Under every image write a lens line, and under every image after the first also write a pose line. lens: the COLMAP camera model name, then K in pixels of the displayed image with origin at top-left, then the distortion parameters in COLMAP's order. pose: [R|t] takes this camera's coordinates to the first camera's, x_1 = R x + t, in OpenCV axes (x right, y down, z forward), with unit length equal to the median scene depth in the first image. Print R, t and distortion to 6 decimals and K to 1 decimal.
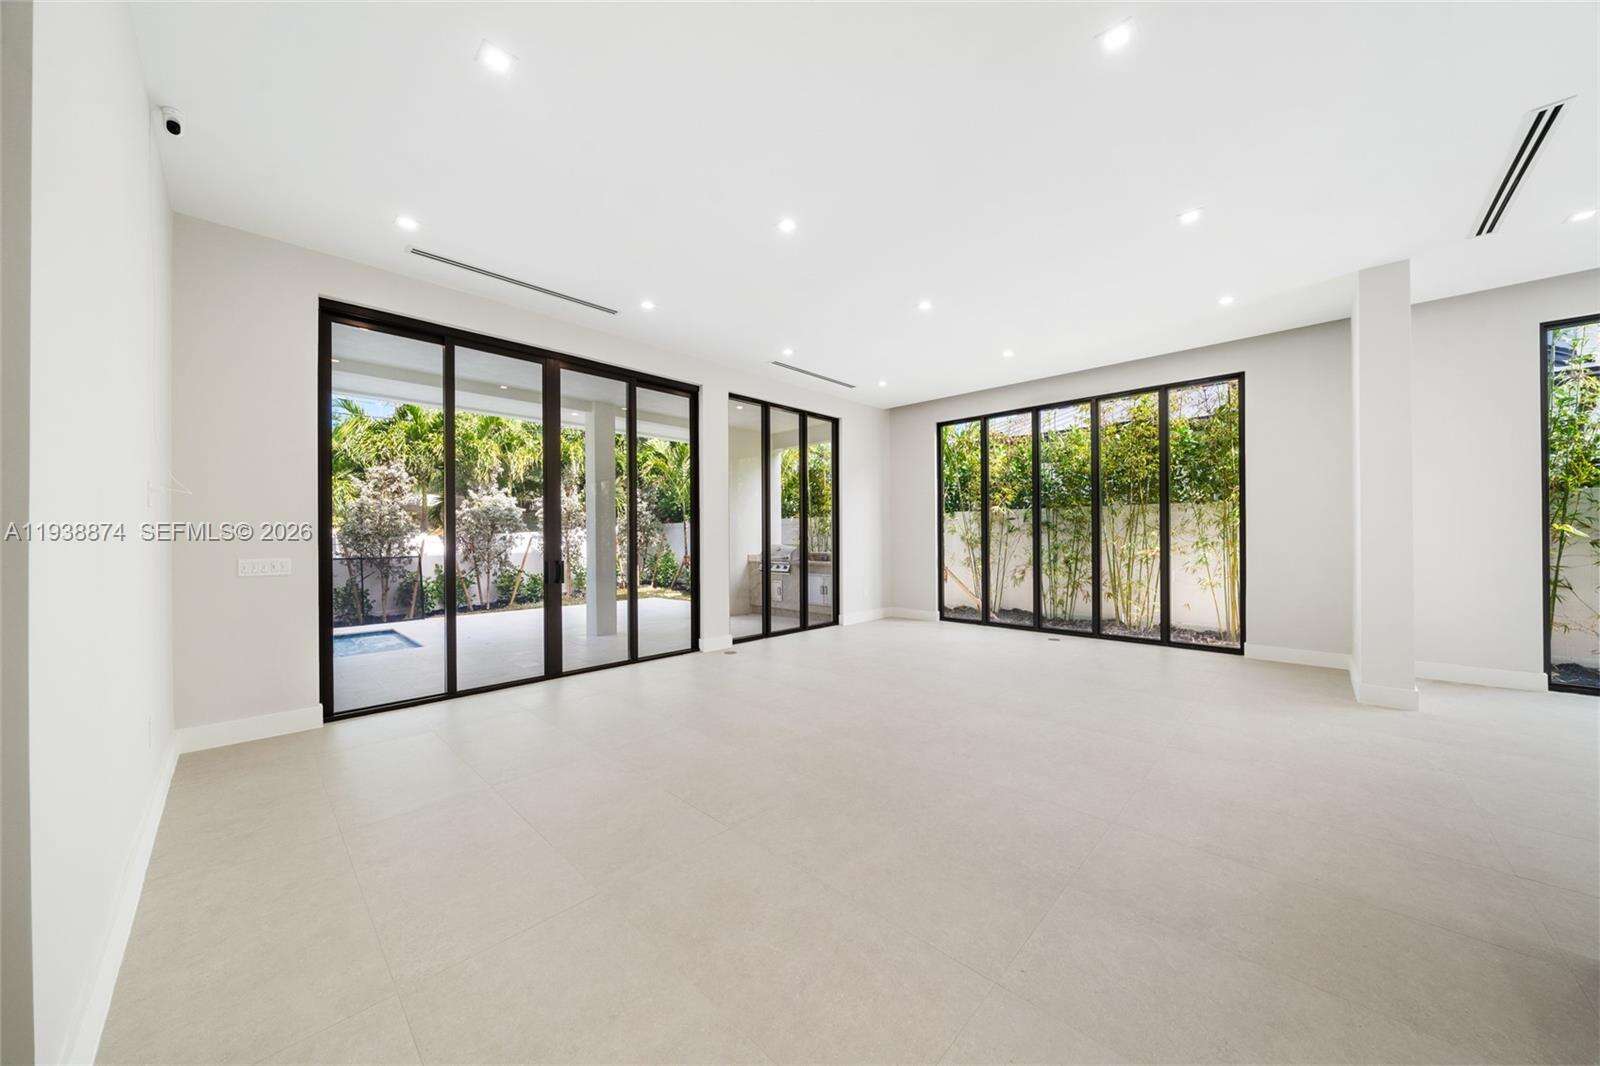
lens RADIAL K [[547.0, 0, 803.4], [0, 547.0, 538.1], [0, 0, 1]] dist [-0.001013, -0.000019]
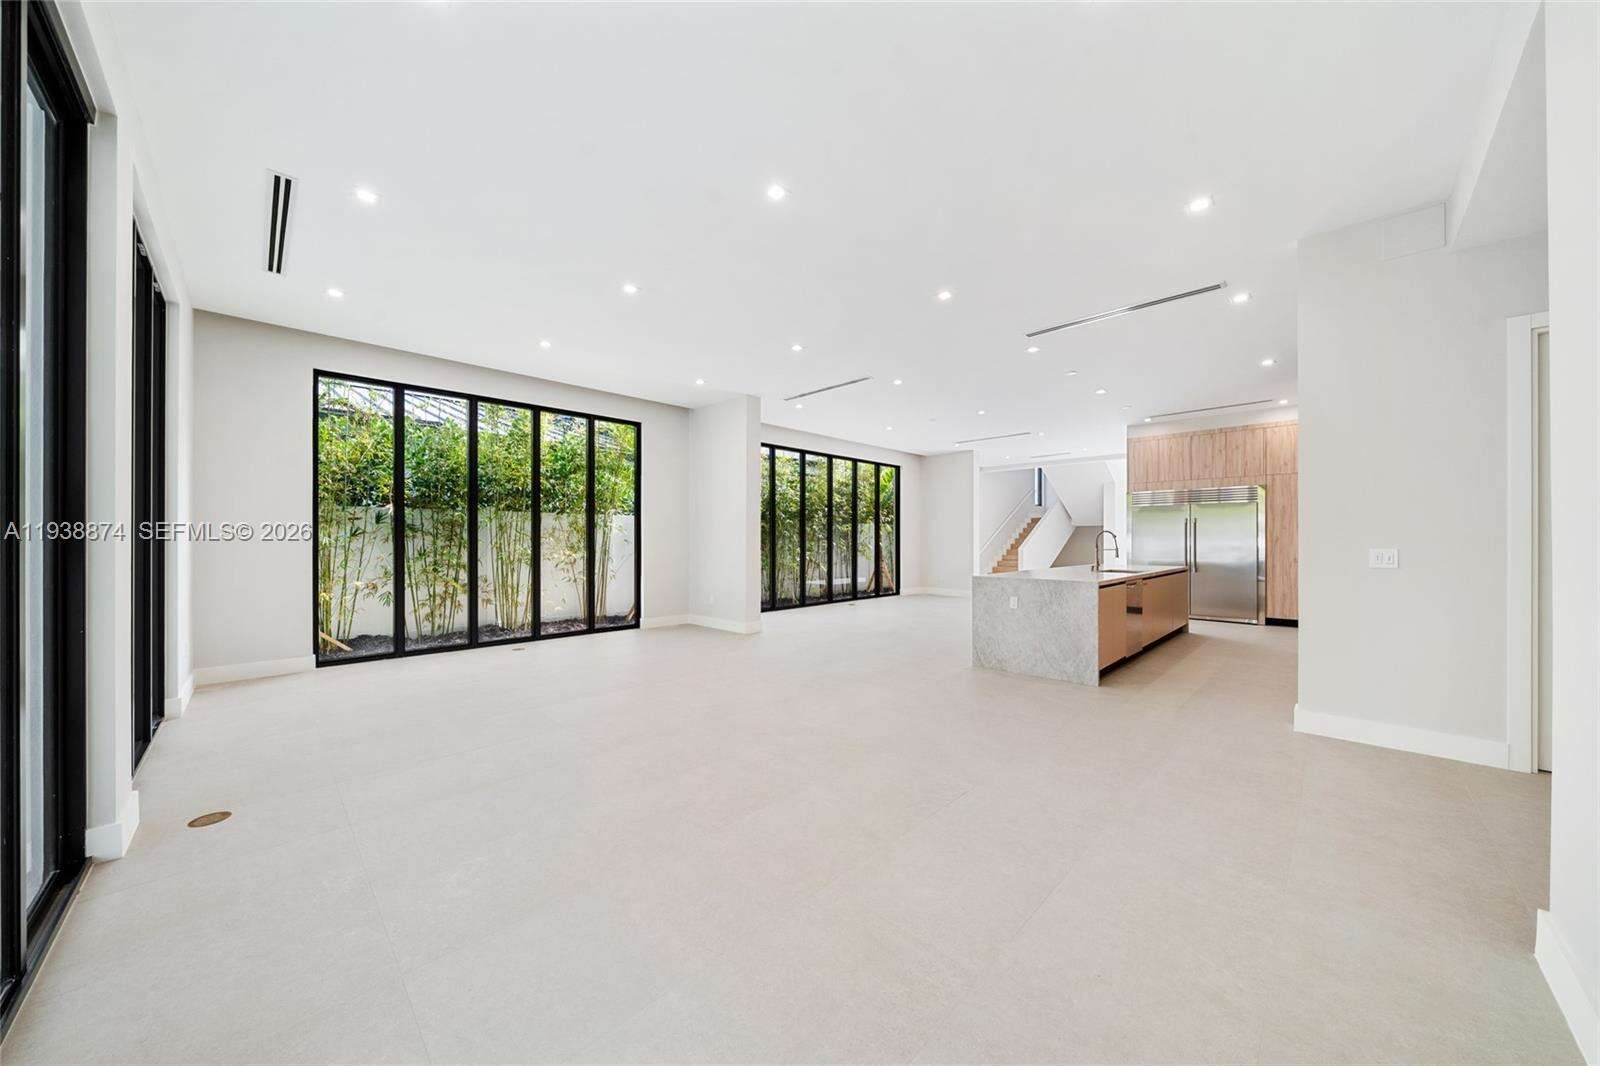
lens RADIAL K [[547.0, 0, 803.3], [0, 547.0, 535.2], [0, 0, 1]] dist [-0.001013, -0.000019]
pose [[0.020767, 0.012793, 0.999702, -0.411863], [0.001785, 0.999916, -0.012832, -0.000359], [-0.999783, 0.002051, 0.020743, 0.405762]]
